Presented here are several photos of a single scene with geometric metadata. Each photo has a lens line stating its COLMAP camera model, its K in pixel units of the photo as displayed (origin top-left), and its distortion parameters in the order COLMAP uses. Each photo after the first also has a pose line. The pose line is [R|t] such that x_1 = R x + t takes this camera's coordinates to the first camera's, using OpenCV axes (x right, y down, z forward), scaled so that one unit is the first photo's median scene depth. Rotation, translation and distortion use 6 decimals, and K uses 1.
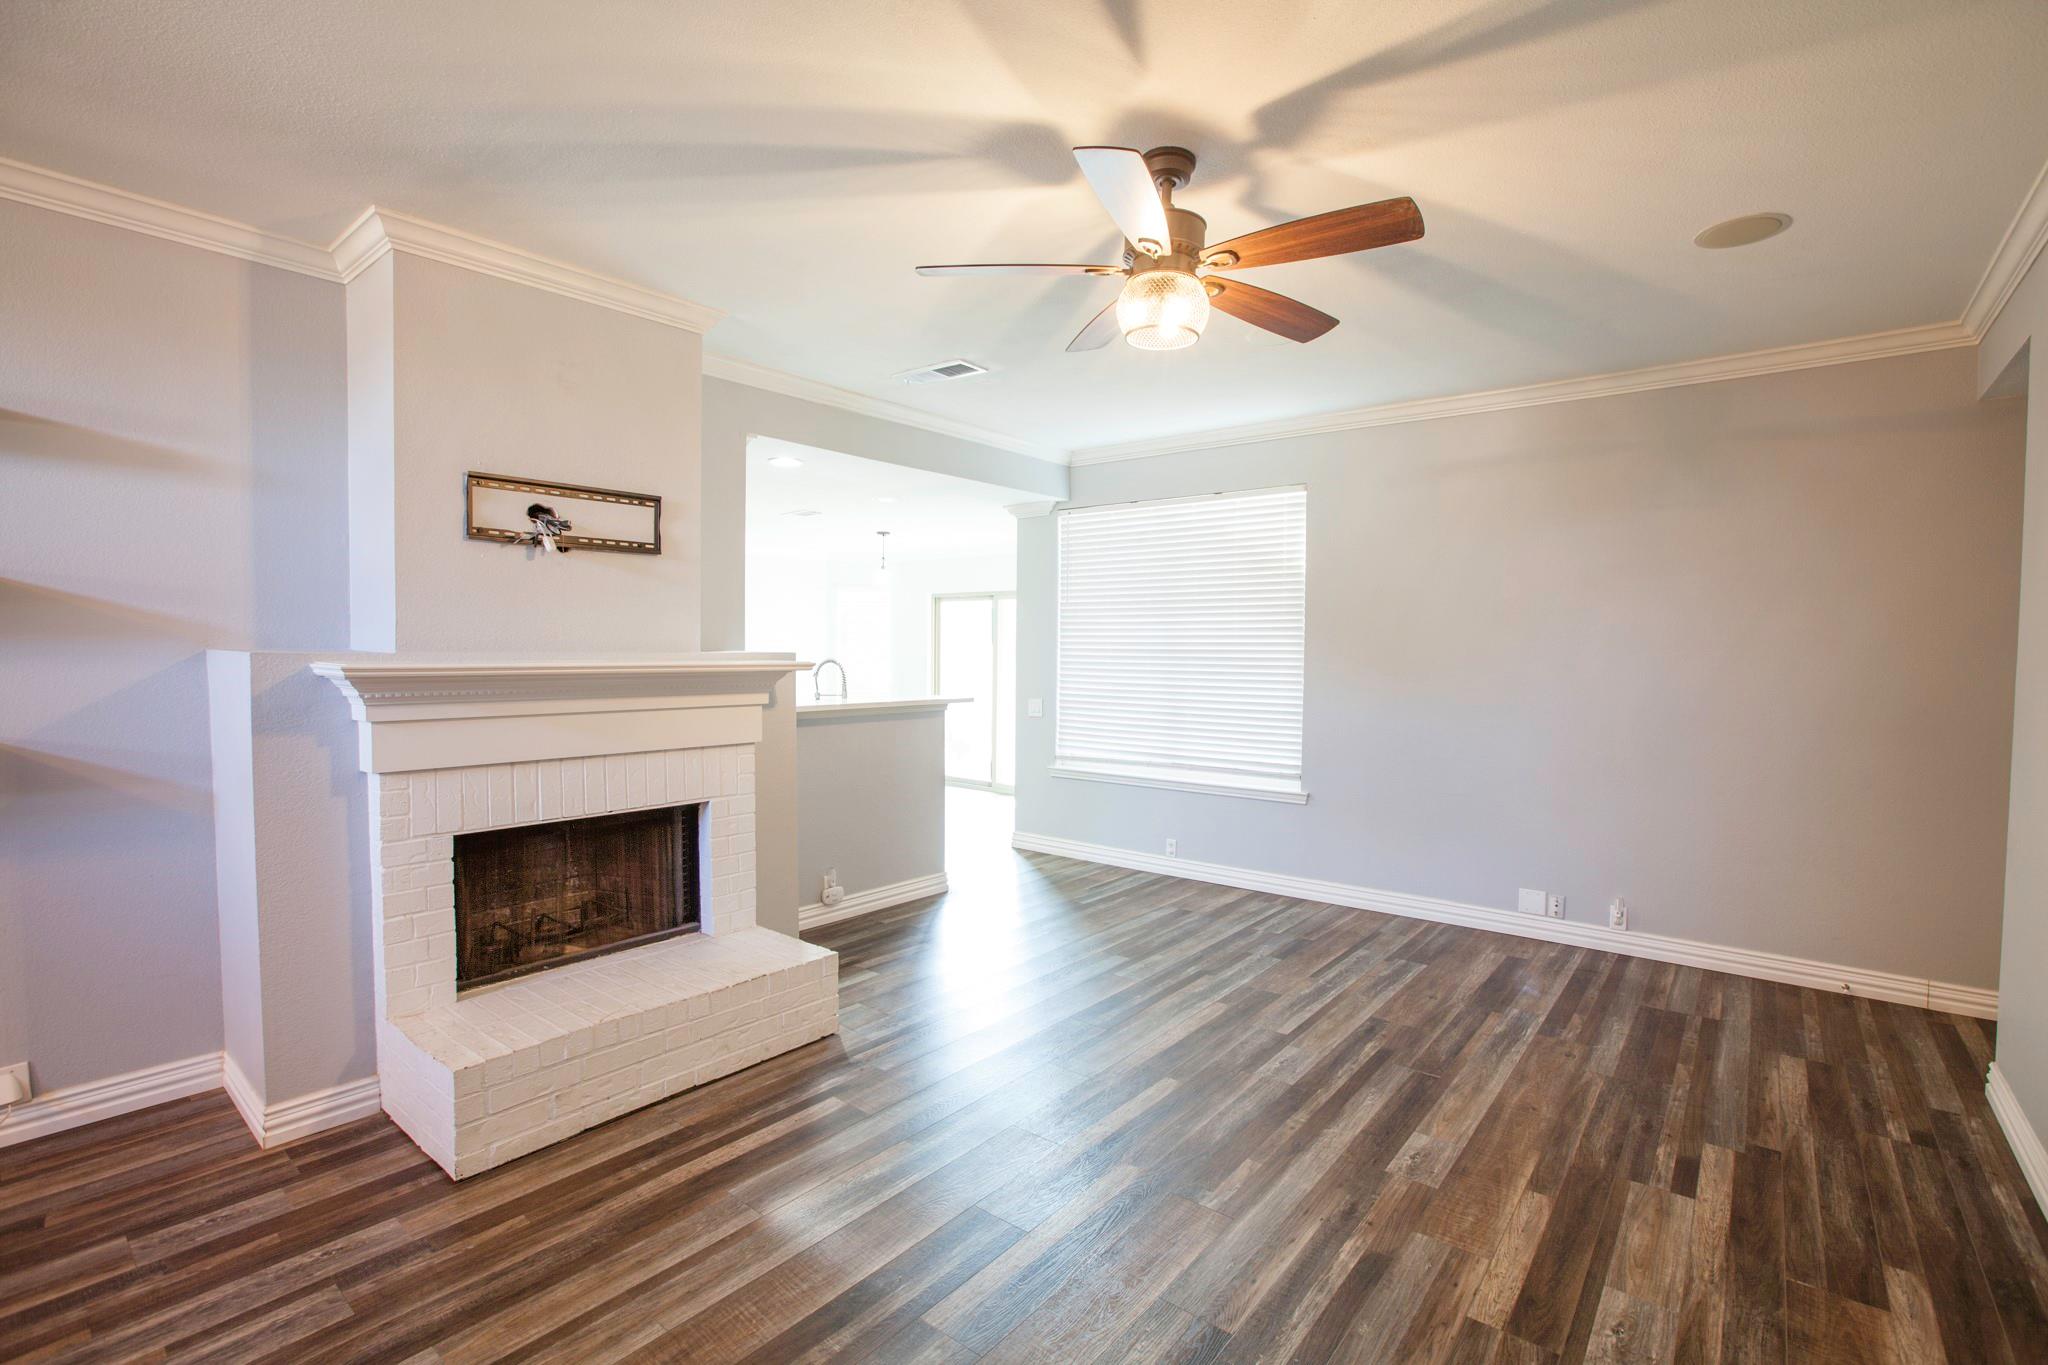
lens RADIAL K [[929.4, 0, 1027.0], [0, 929.4, 688.4], [0, 0, 1]] dist [-0.059596, 0.021730]
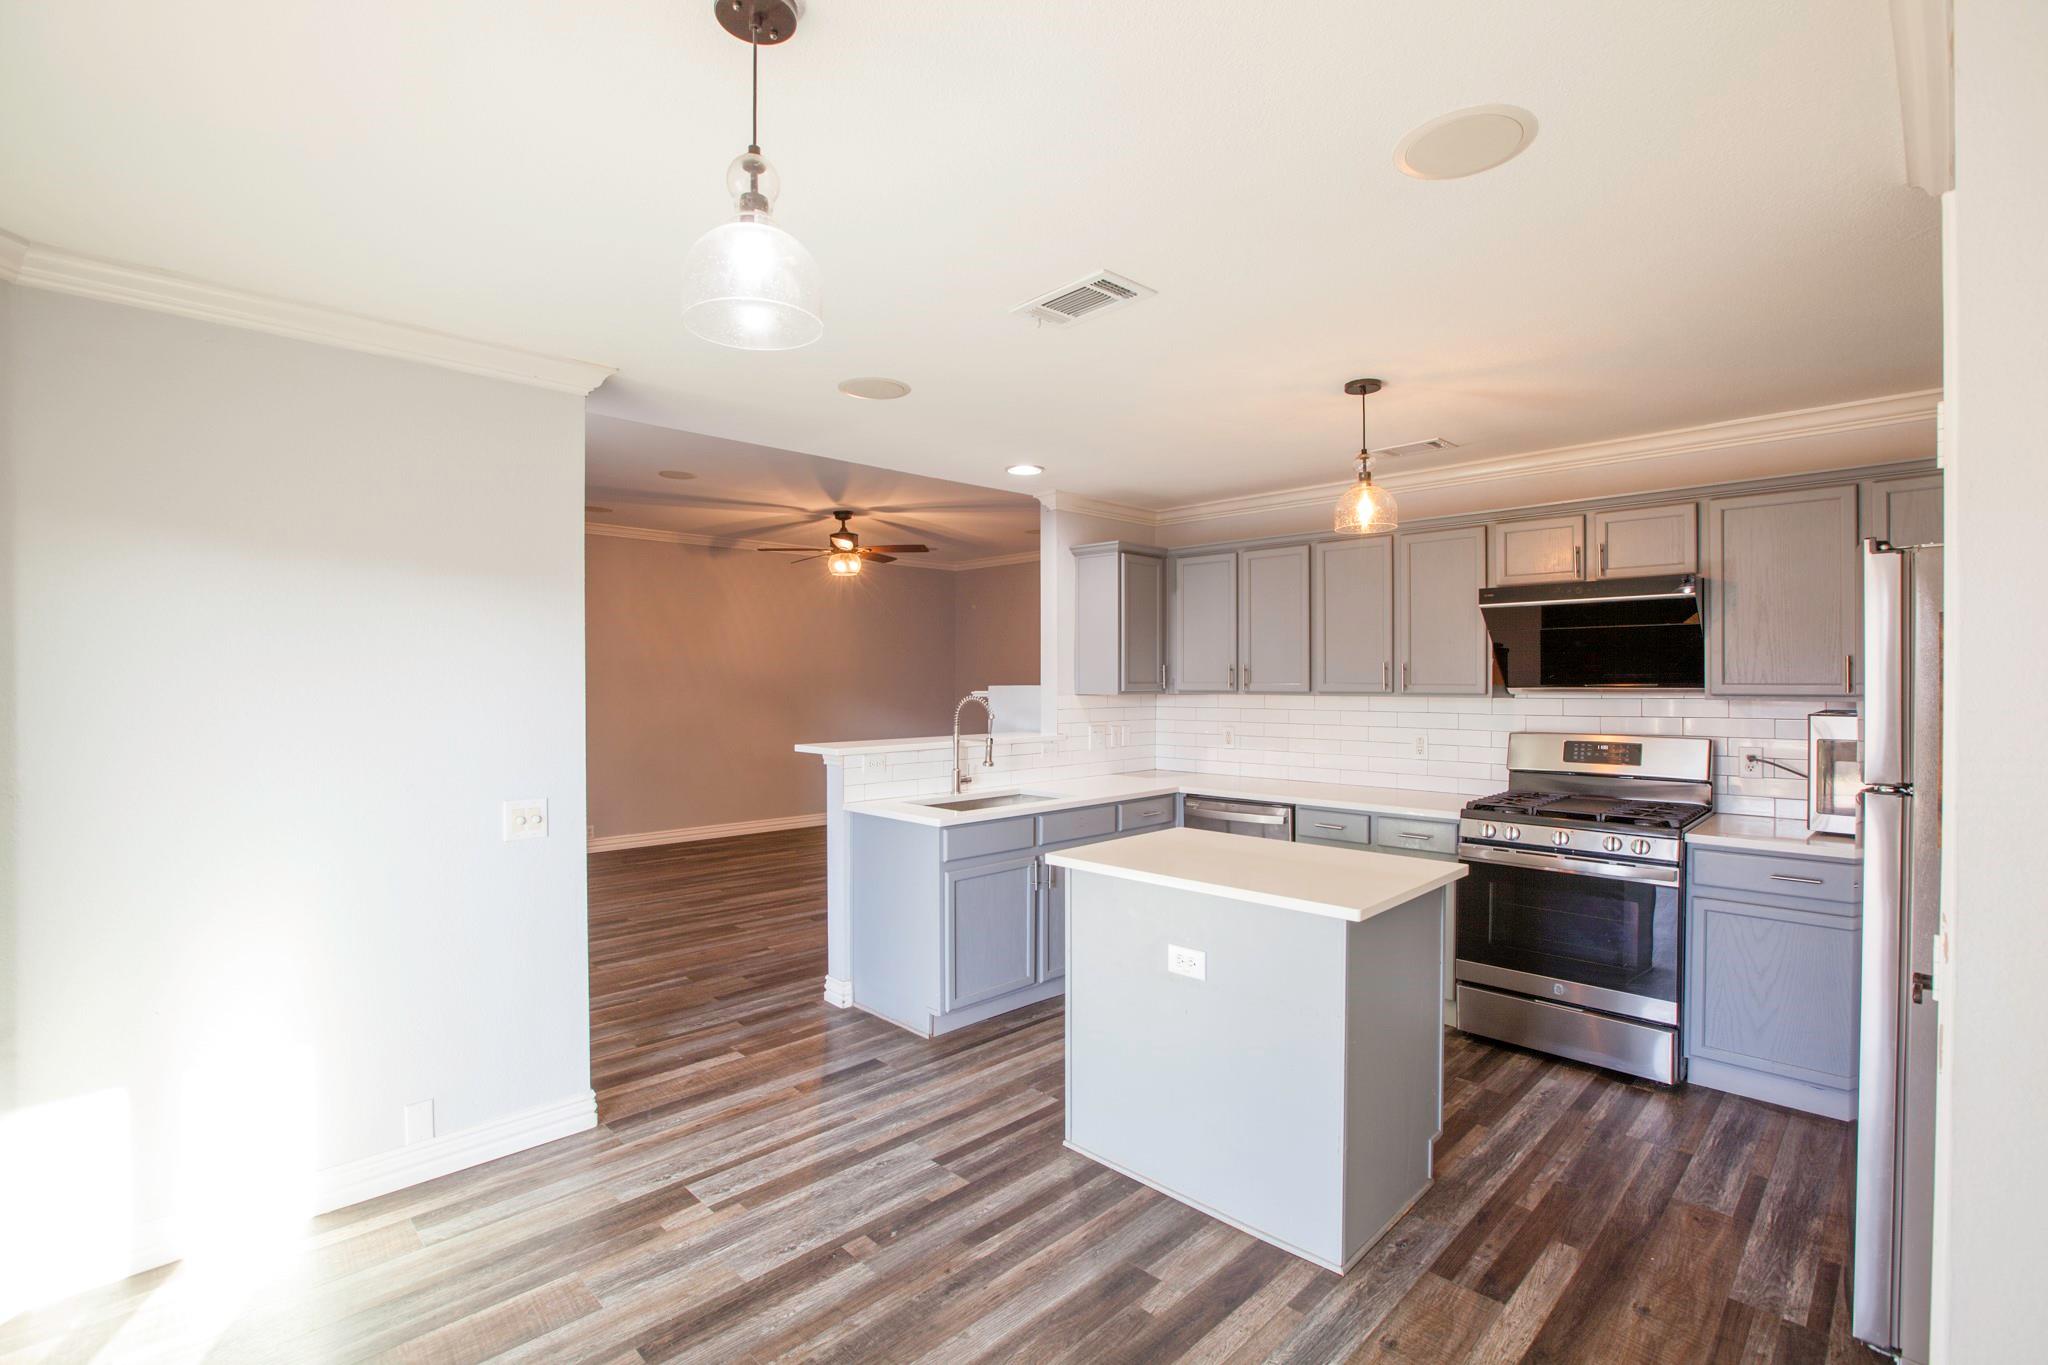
lens RADIAL K [[929.4, 0, 1027.0], [0, 929.4, 688.4], [0, 0, 1]] dist [-0.059596, 0.021730]
pose [[-0.994372, -0.005756, 0.105792, -0.497114], [-0.000160, 0.998603, 0.052832, -0.118087], [-0.105948, 0.052518, -0.992984, 2.602816]]
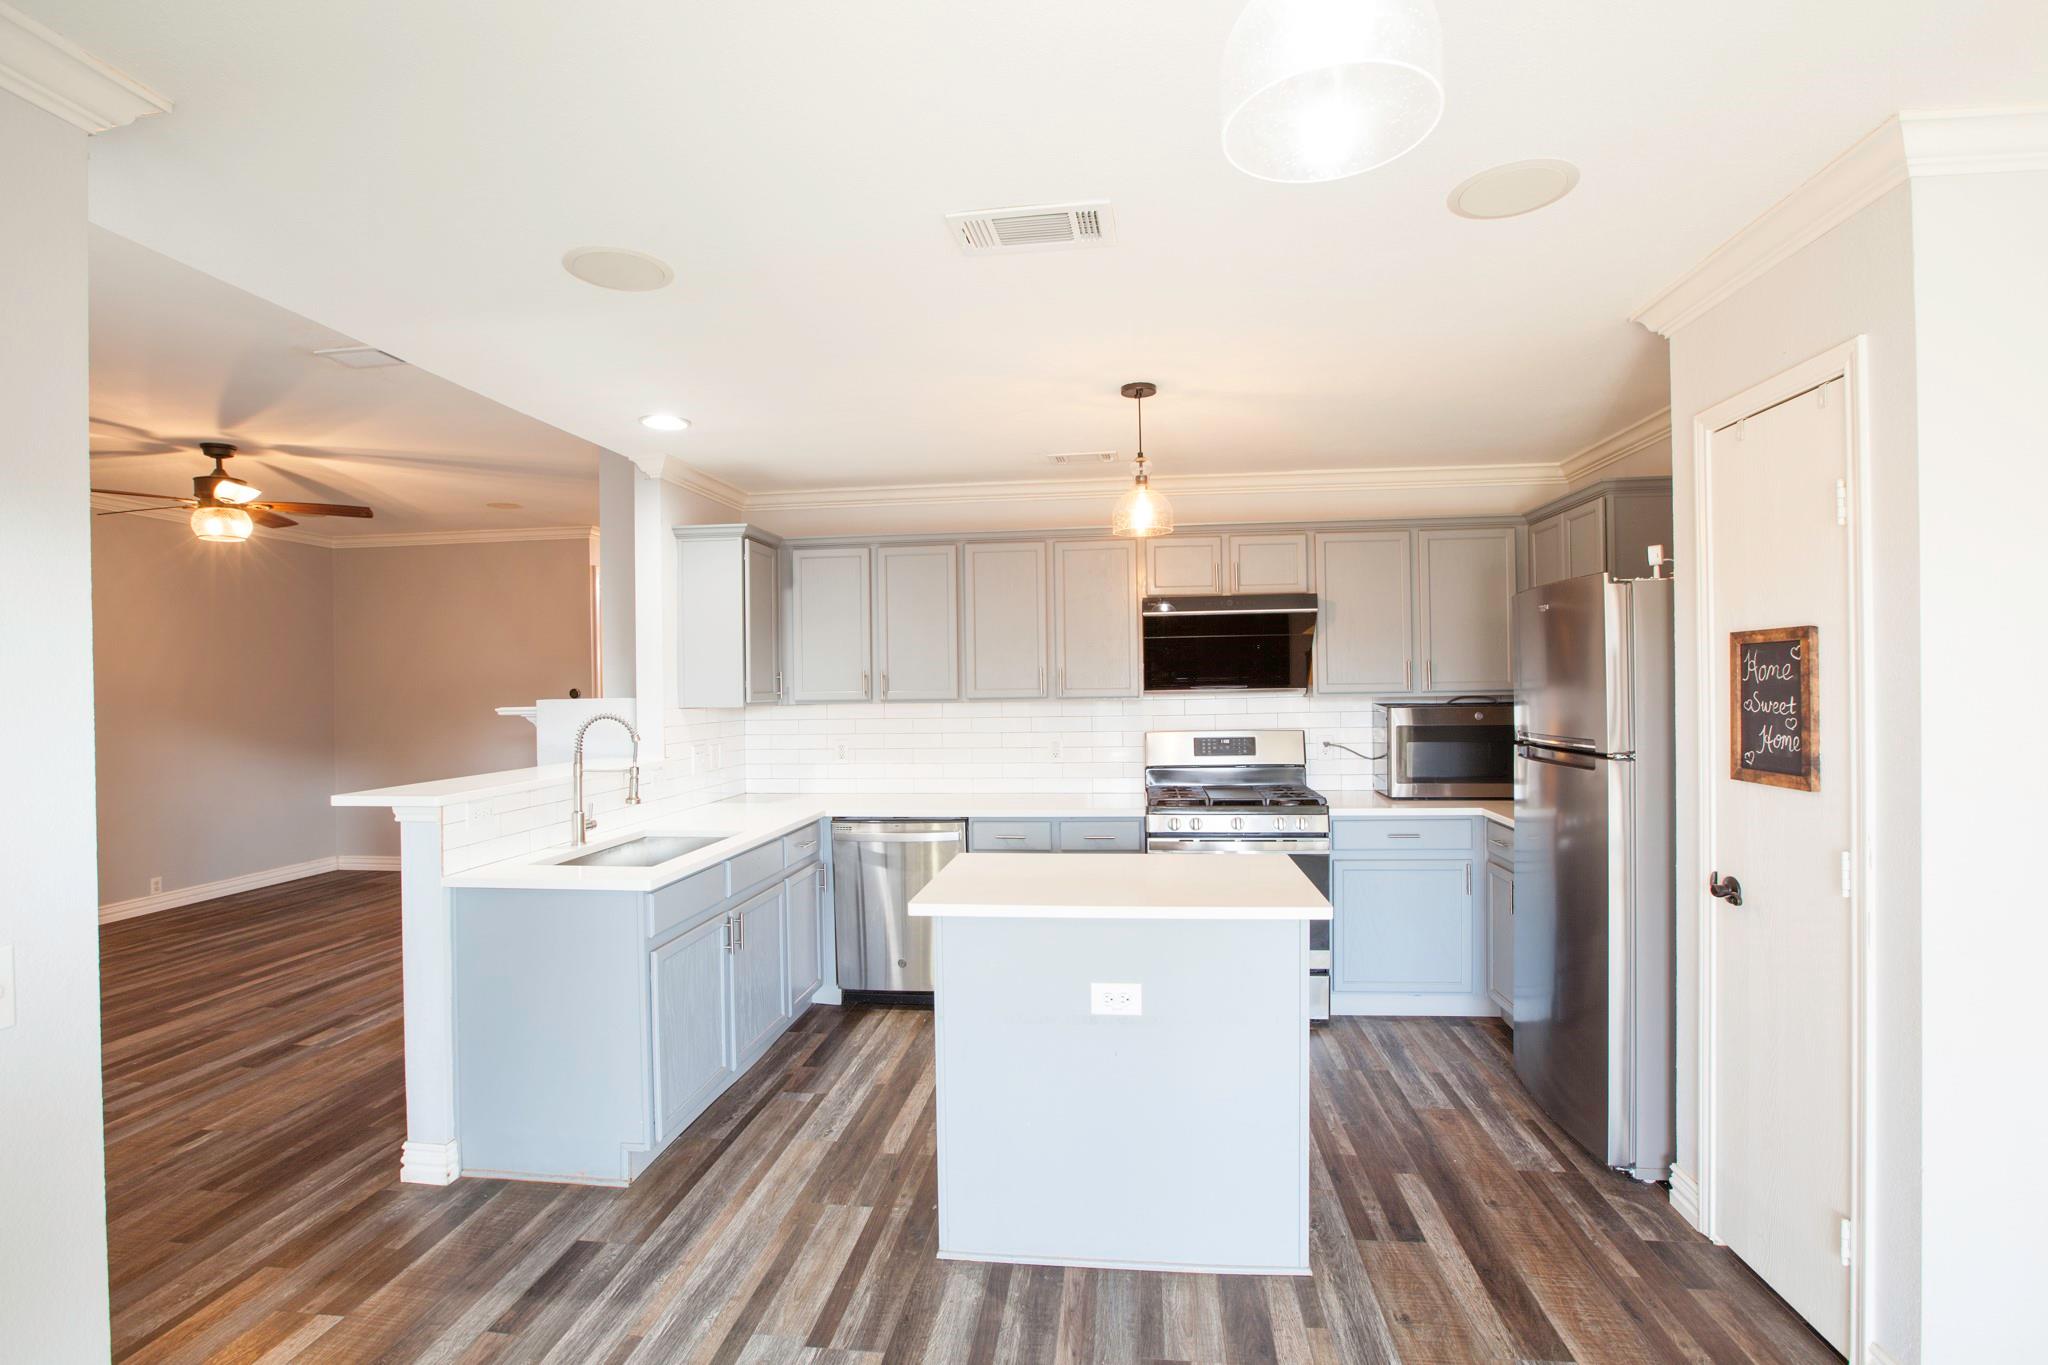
lens RADIAL K [[952.9, 0, 1032.3], [0, 952.9, 688.6], [0, 0, 1]] dist [-0.061834, 0.024482]
pose [[-0.840511, 0.007937, -0.541736, -0.152421], [-0.013704, 0.999261, 0.035903, -0.105941], [0.541621, 0.037601, -0.839781, 2.405088]]
